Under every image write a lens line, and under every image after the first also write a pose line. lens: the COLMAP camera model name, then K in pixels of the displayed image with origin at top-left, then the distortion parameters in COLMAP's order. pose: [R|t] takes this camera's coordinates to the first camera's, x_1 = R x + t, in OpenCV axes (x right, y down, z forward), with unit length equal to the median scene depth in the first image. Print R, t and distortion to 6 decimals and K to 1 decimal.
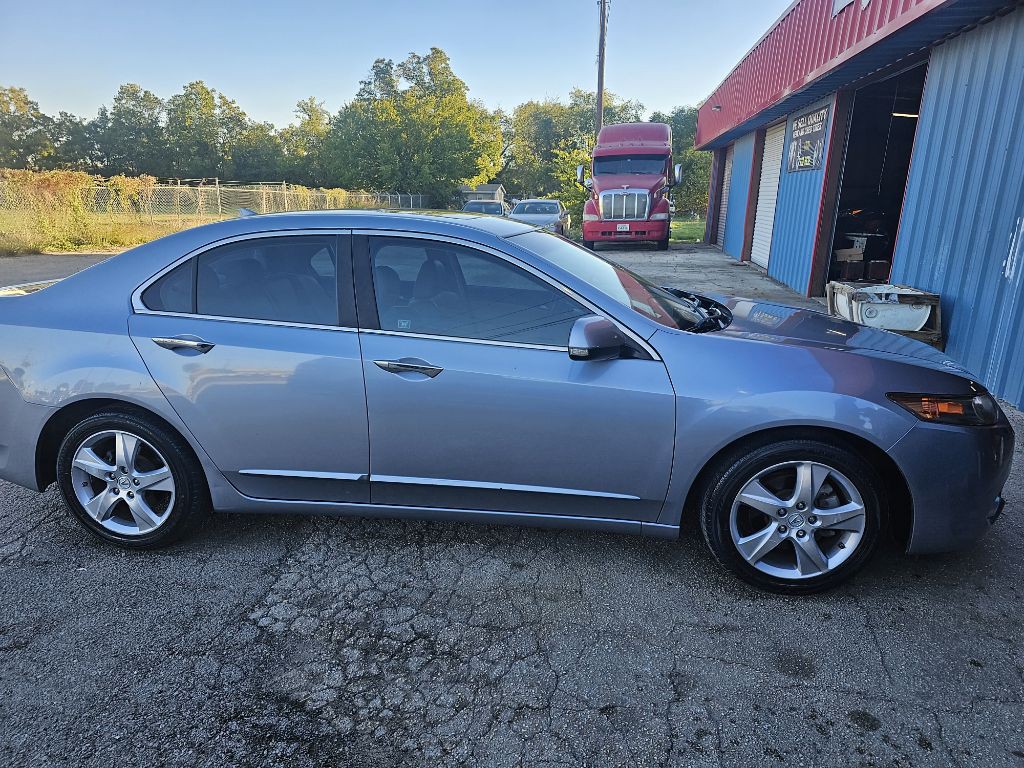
lens RADIAL K [[681.7, 0, 517.1], [0, 681.7, 389.3], [0, 0, 1]] dist [0.036076, -0.029532]
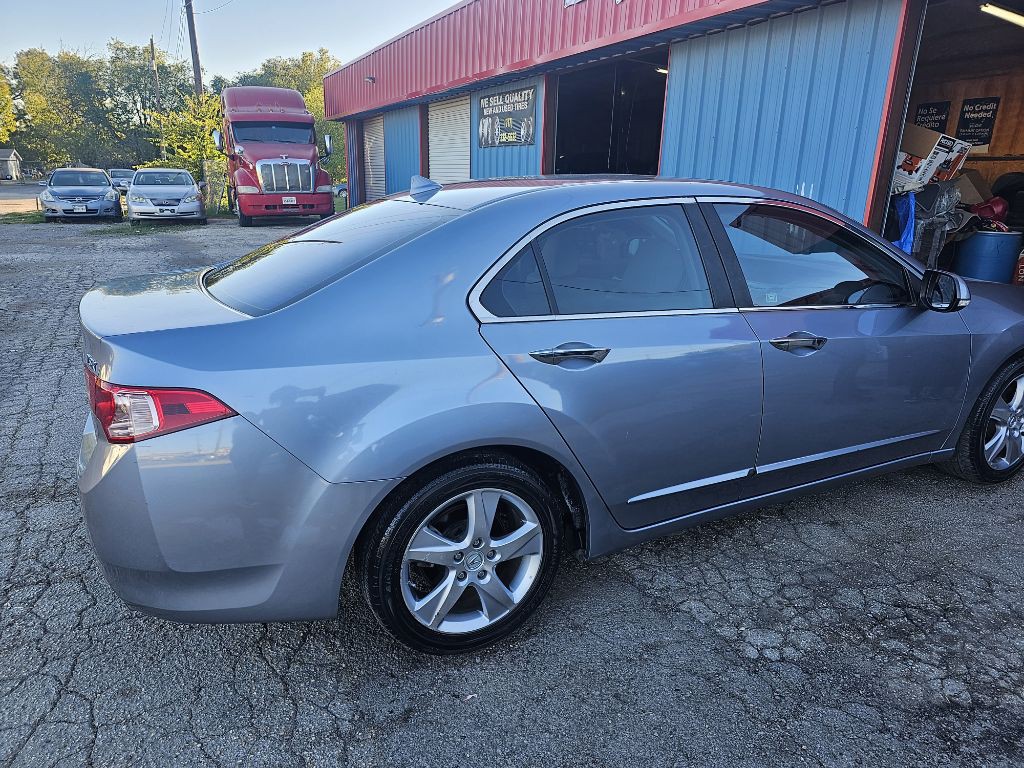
lens RADIAL K [[681.4, 0, 512.0], [0, 681.4, 384.0], [0, 0, 1]] dist [0.025718, -0.020841]
pose [[0.824131, -0.158443, 0.543786, -0.224429], [0.142426, 0.987199, 0.071787, -0.022510], [-0.548199, 0.018287, 0.836148, 0.096806]]
